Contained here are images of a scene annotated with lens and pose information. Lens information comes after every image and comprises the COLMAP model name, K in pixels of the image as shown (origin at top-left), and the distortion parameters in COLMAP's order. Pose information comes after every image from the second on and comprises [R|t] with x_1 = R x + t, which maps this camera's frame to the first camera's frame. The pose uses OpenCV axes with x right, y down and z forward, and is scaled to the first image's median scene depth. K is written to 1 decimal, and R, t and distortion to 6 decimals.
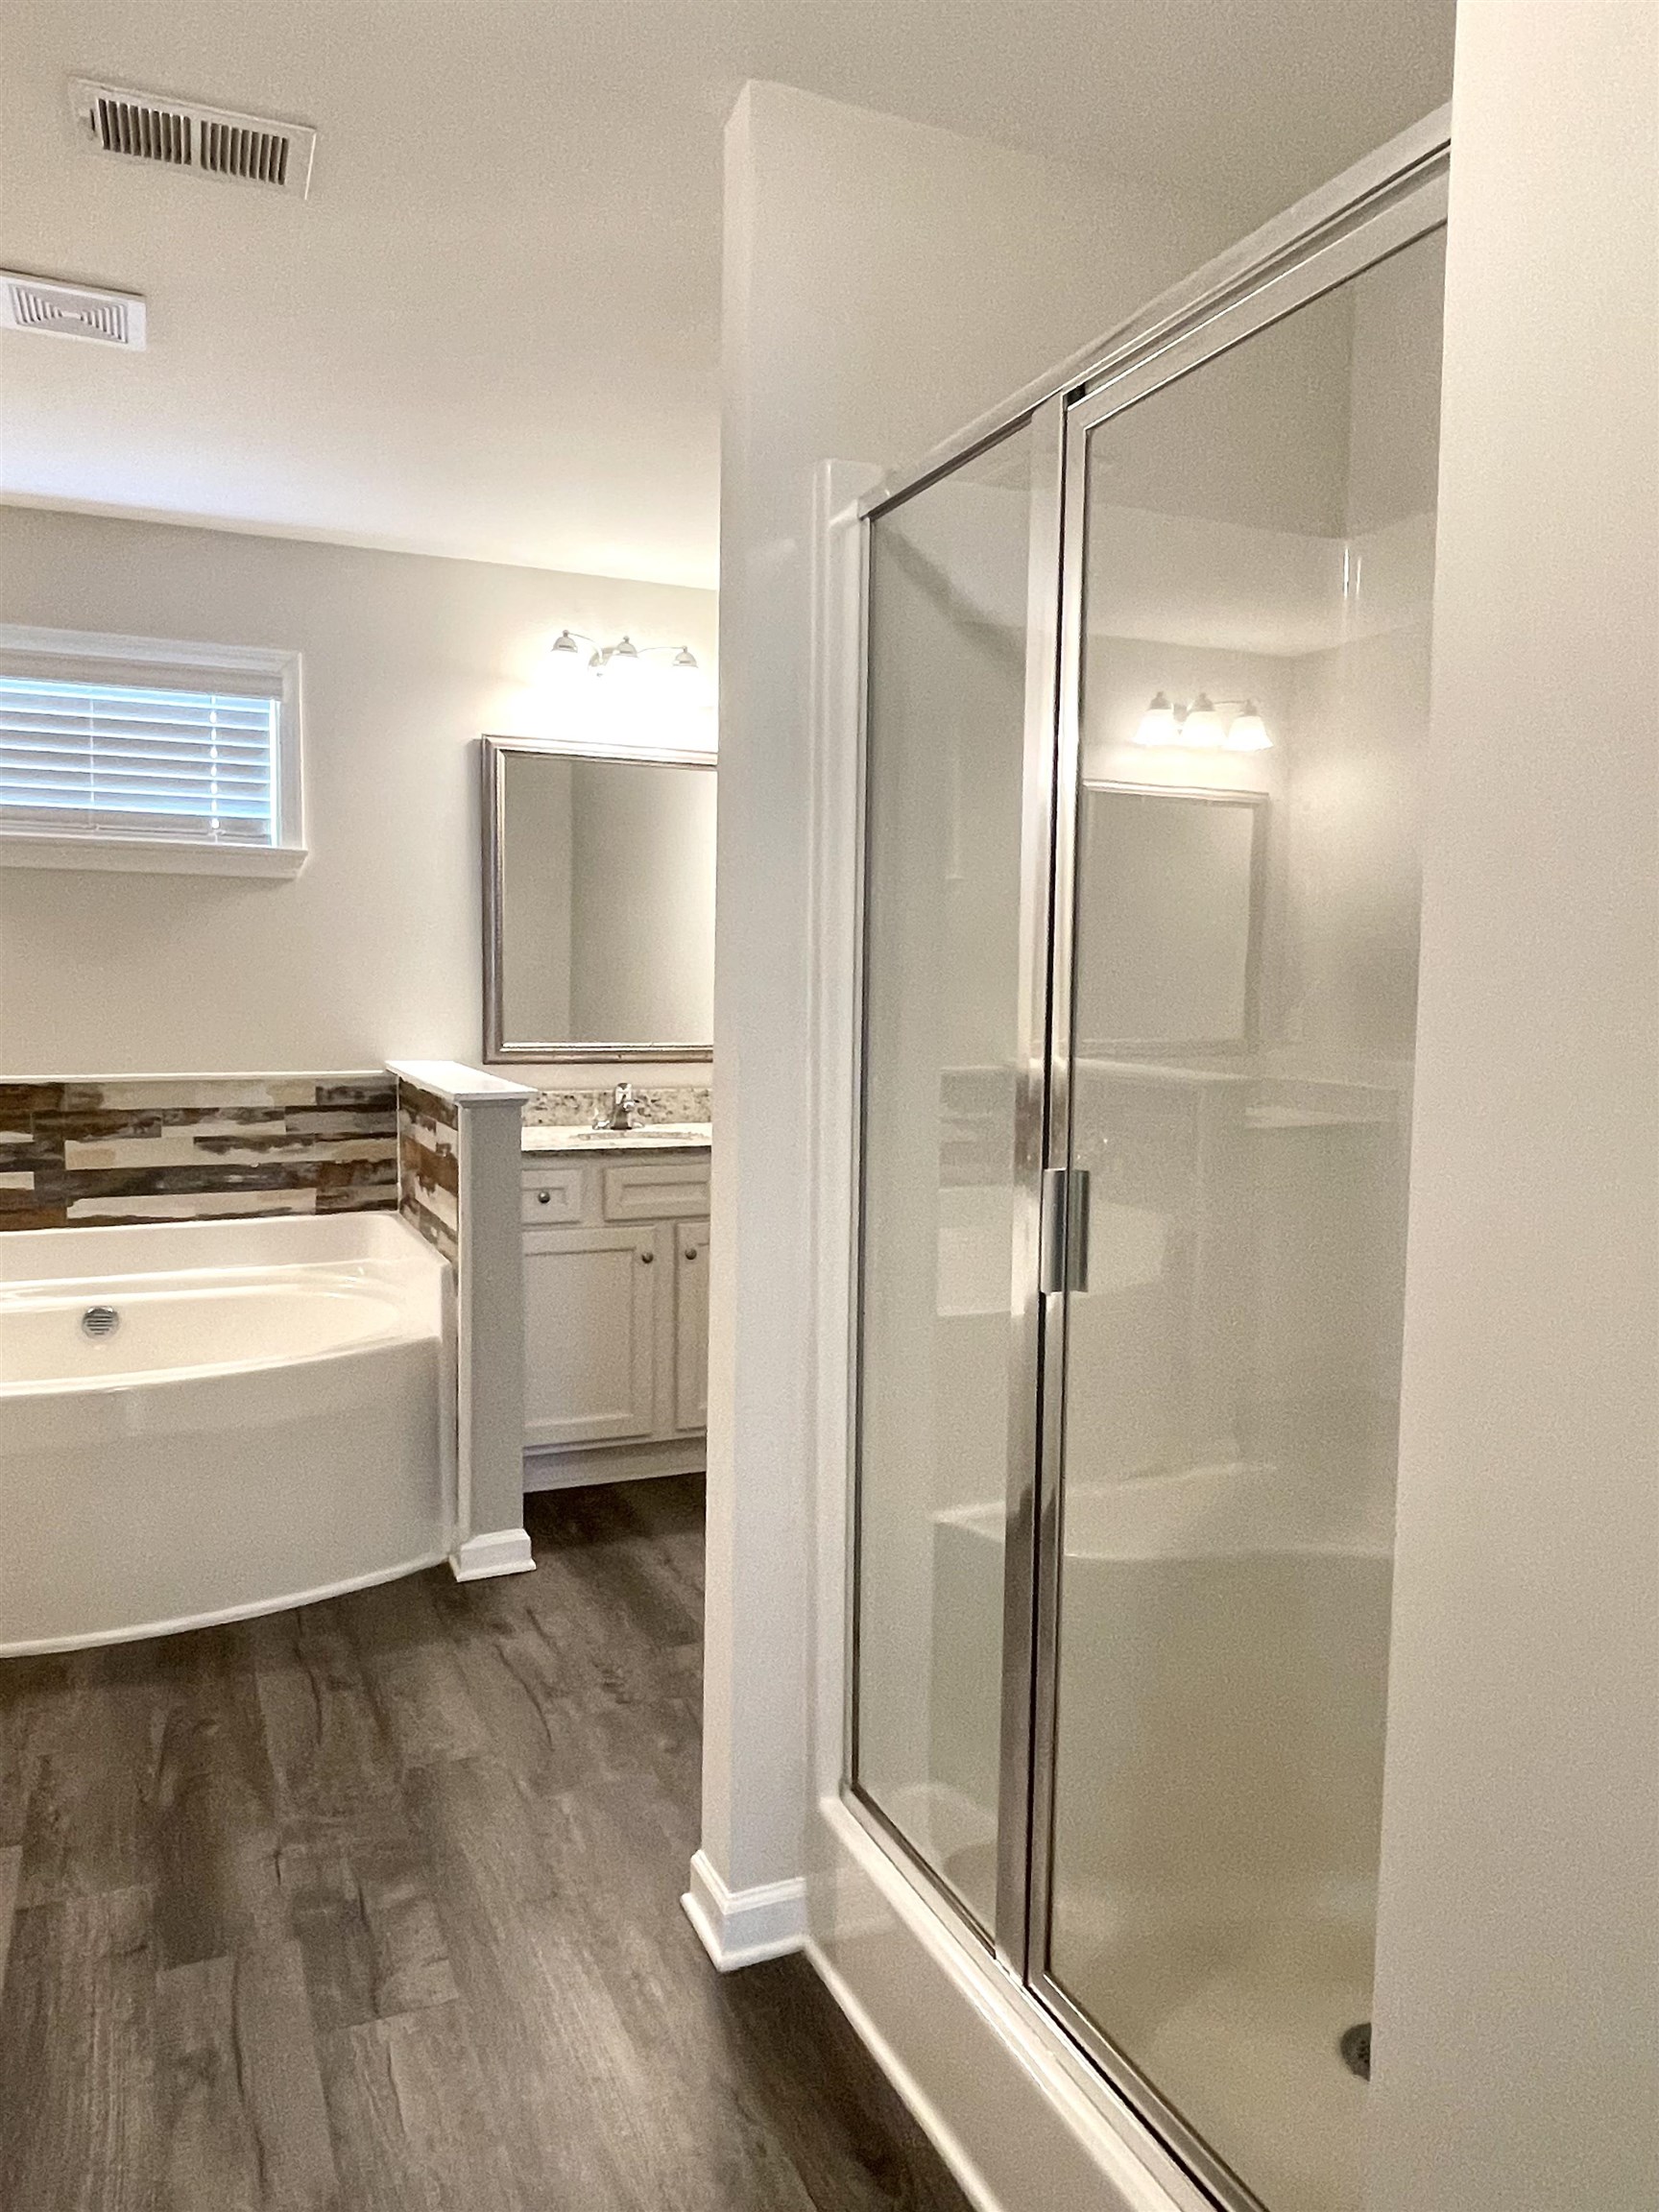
lens RADIAL K [[1506.9, 0, 829.5], [0, 1506.9, 1106.0], [0, 0, 1]] dist [0.001308, -0.001567]
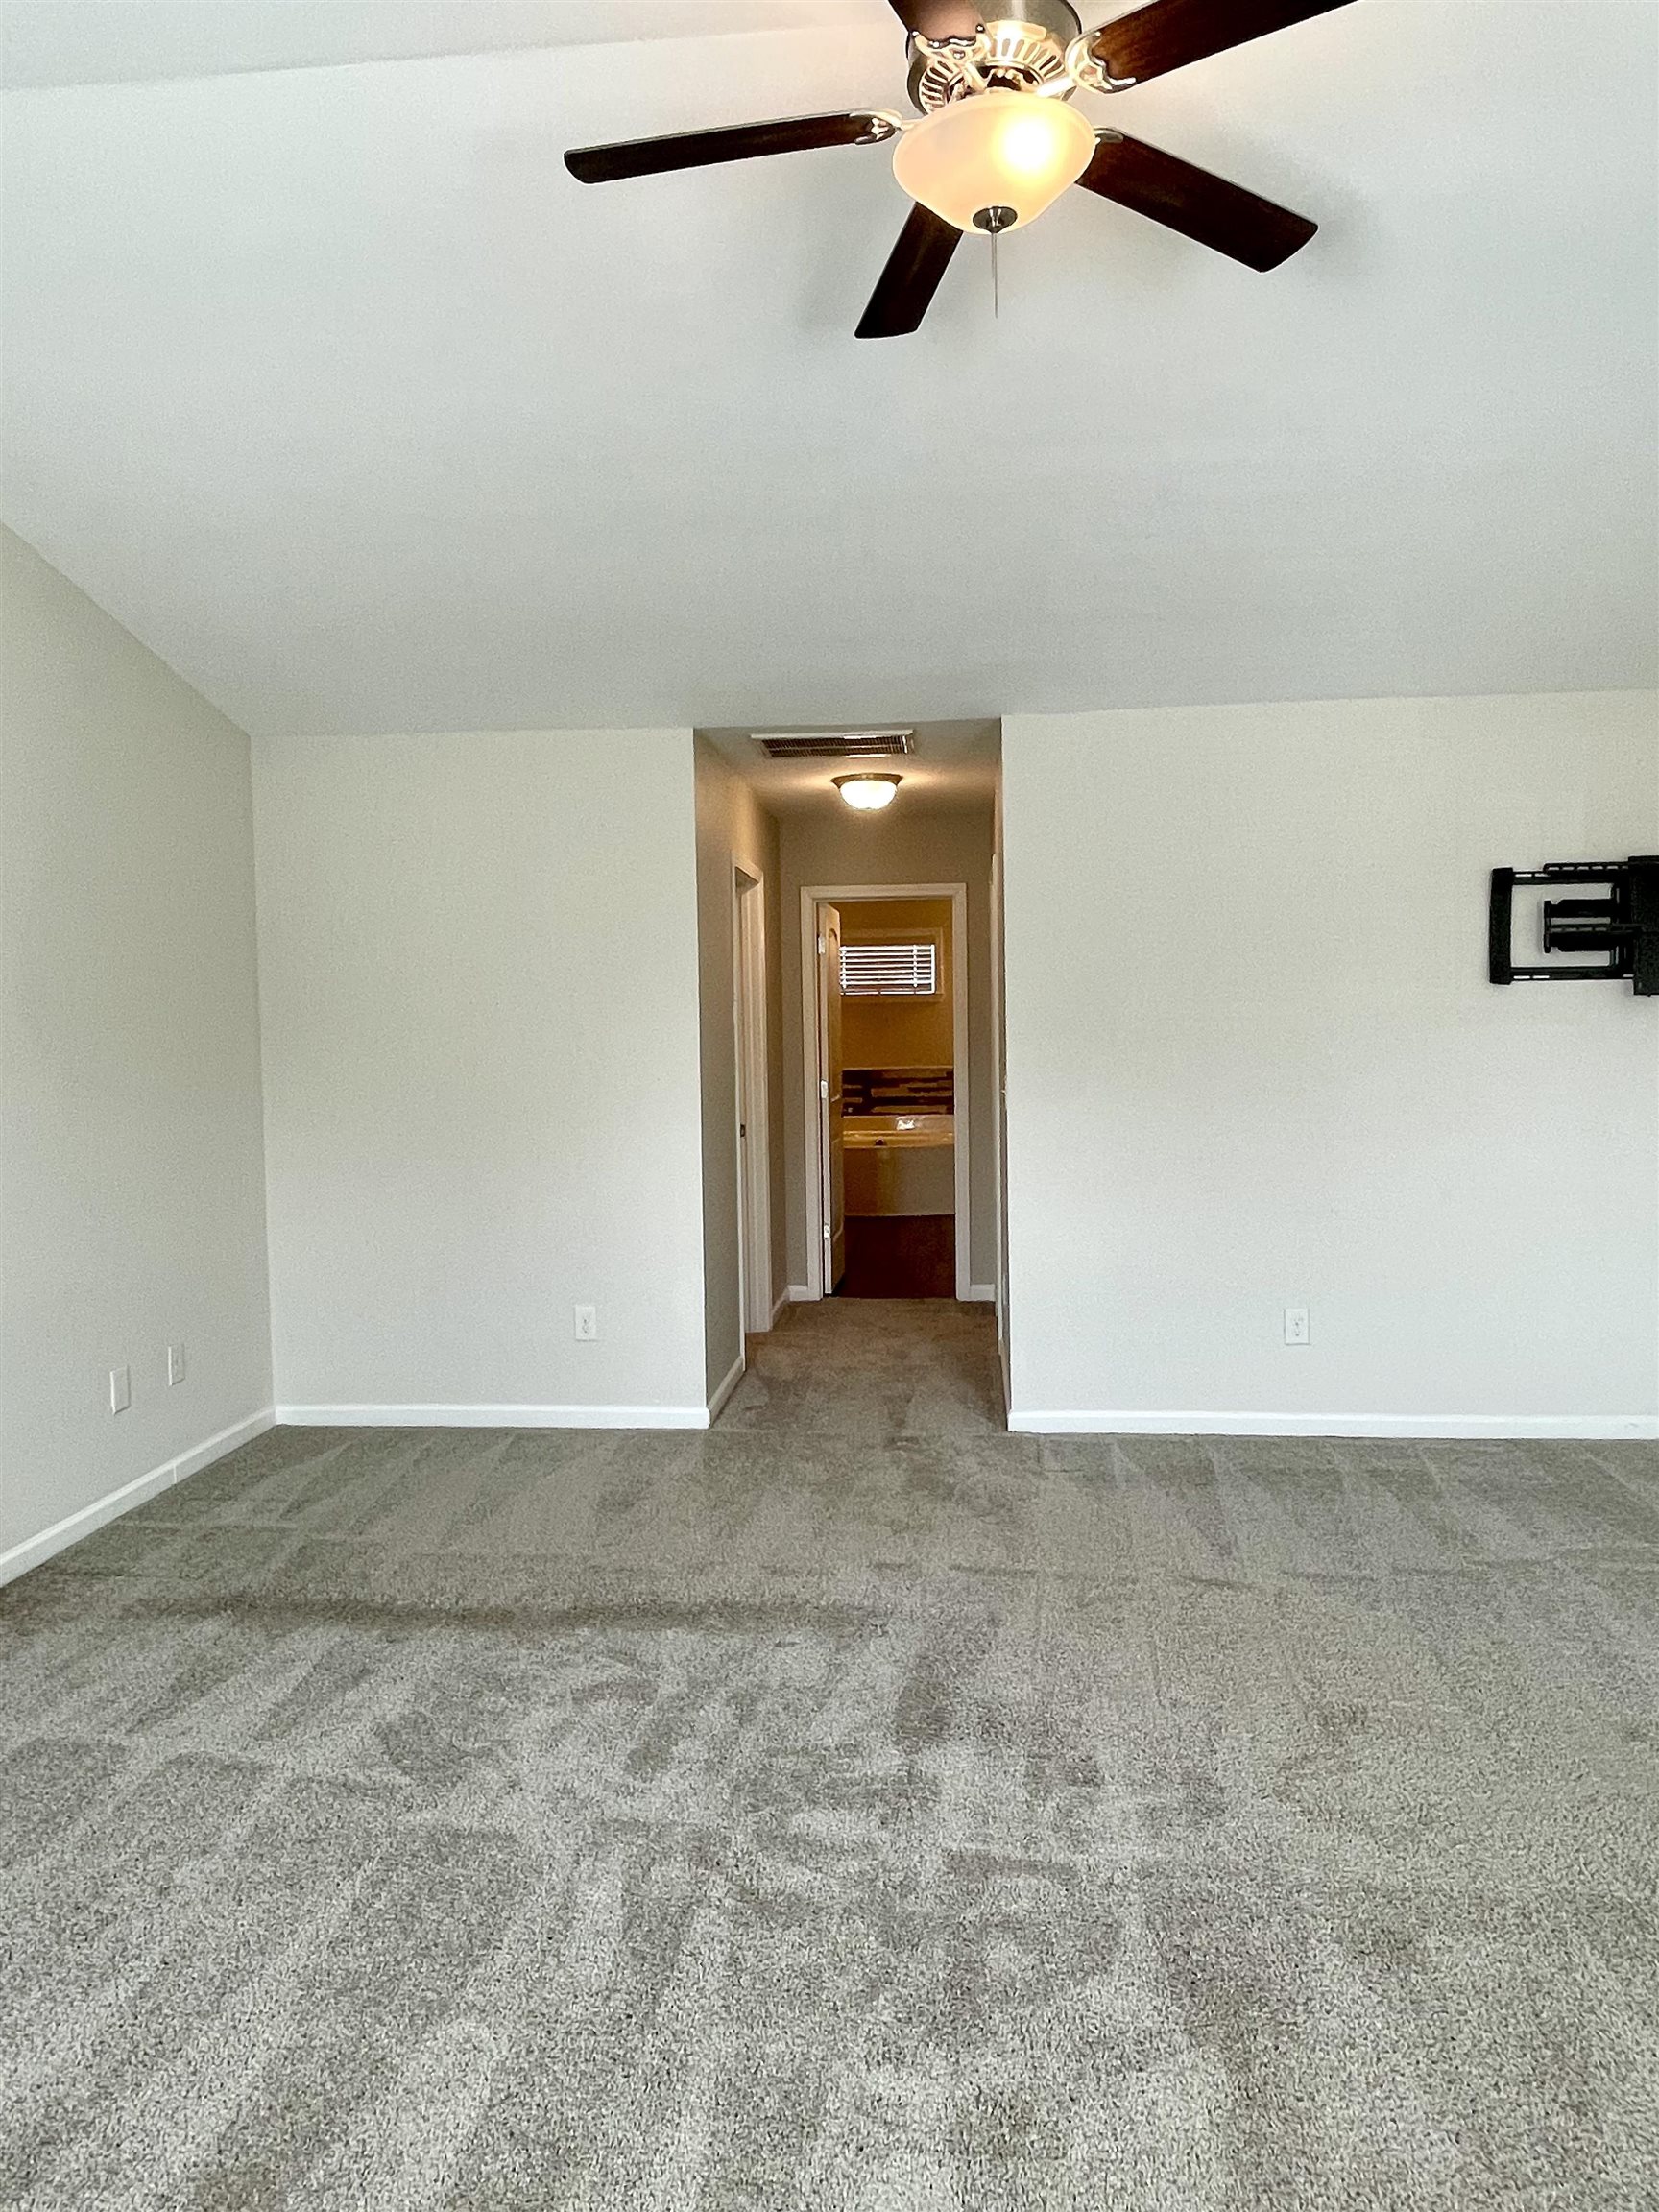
lens RADIAL K [[1417.7, 0, 829.5], [0, 1417.7, 1106.0], [0, 0, 1]] dist [0.008948, -0.001050]
pose [[0.870276, 0.000794, -0.492564, 0.866540], [-0.011697, 0.999750, -0.019055, 0.115880], [0.492426, 0.022345, 0.870067, -1.603231]]
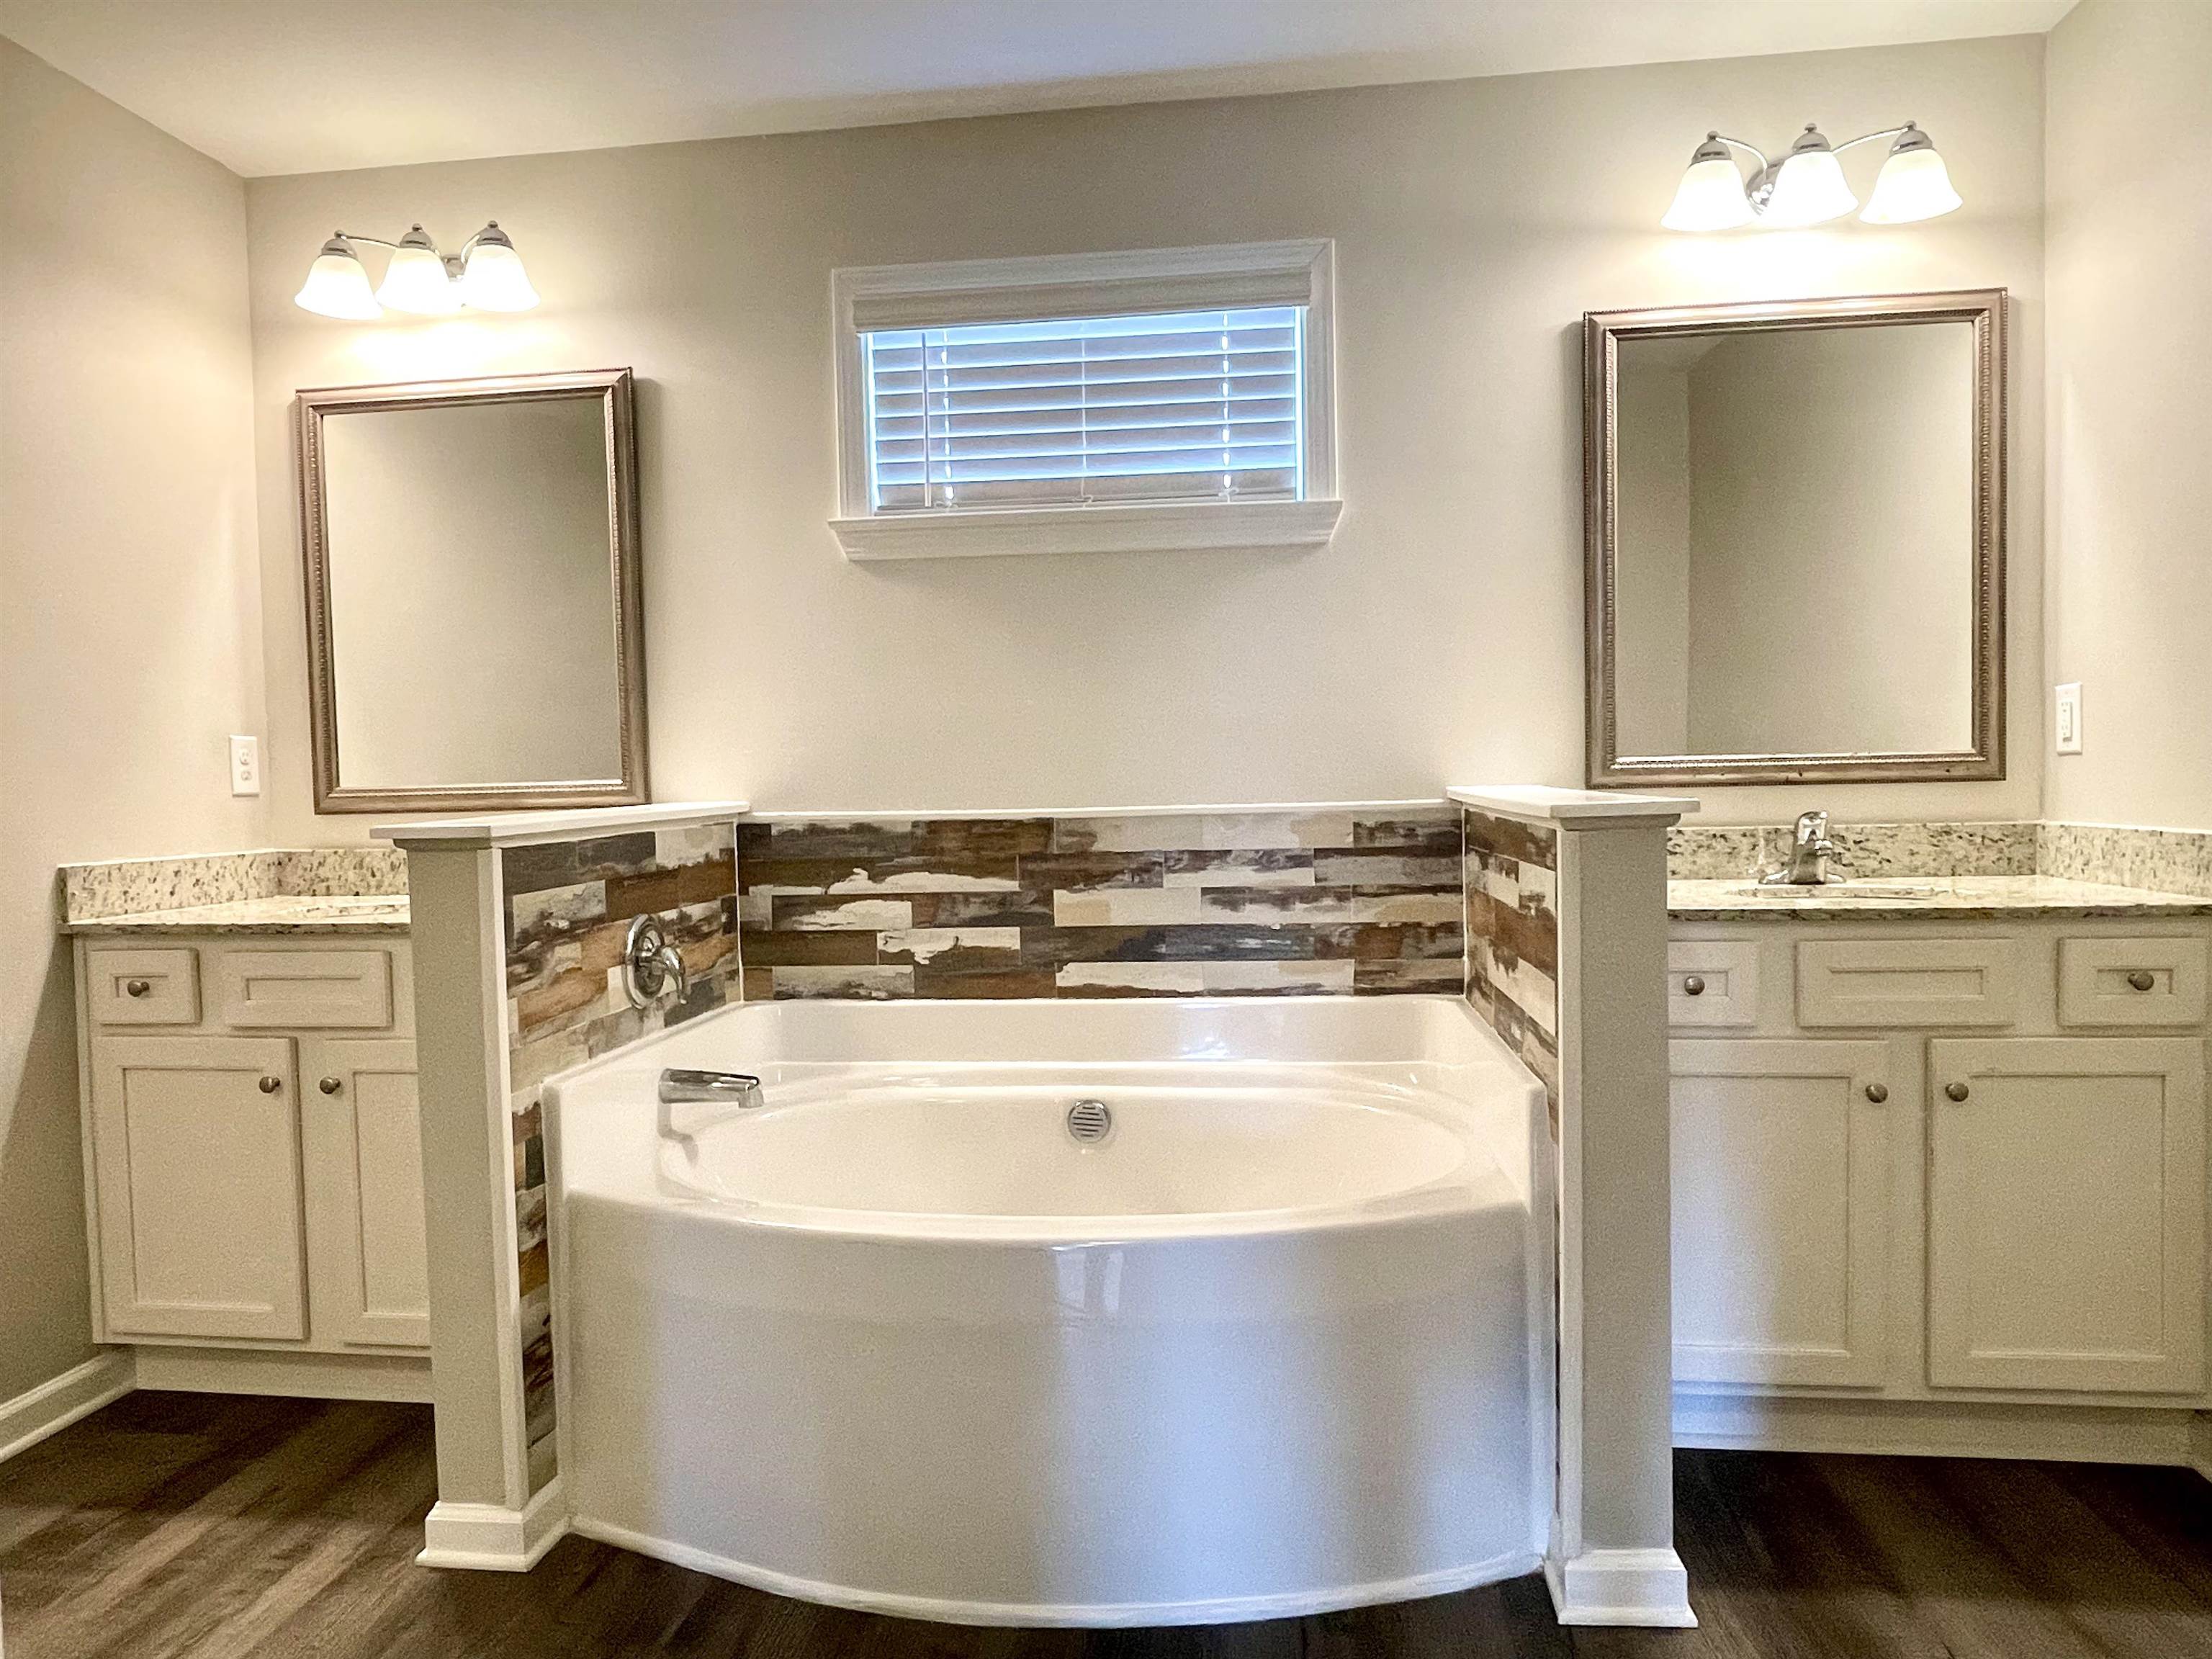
lens RADIAL K [[1417.7, 0, 1106.0], [0, 1417.7, 829.5], [0, 0, 1]] dist [0.008948, -0.001050]
pose [[0.861110, -0.014382, -0.508215, -0.094368], [-0.008067, 0.999087, -0.041943, 0.021611], [0.508355, 0.040217, 0.860208, 0.349206]]
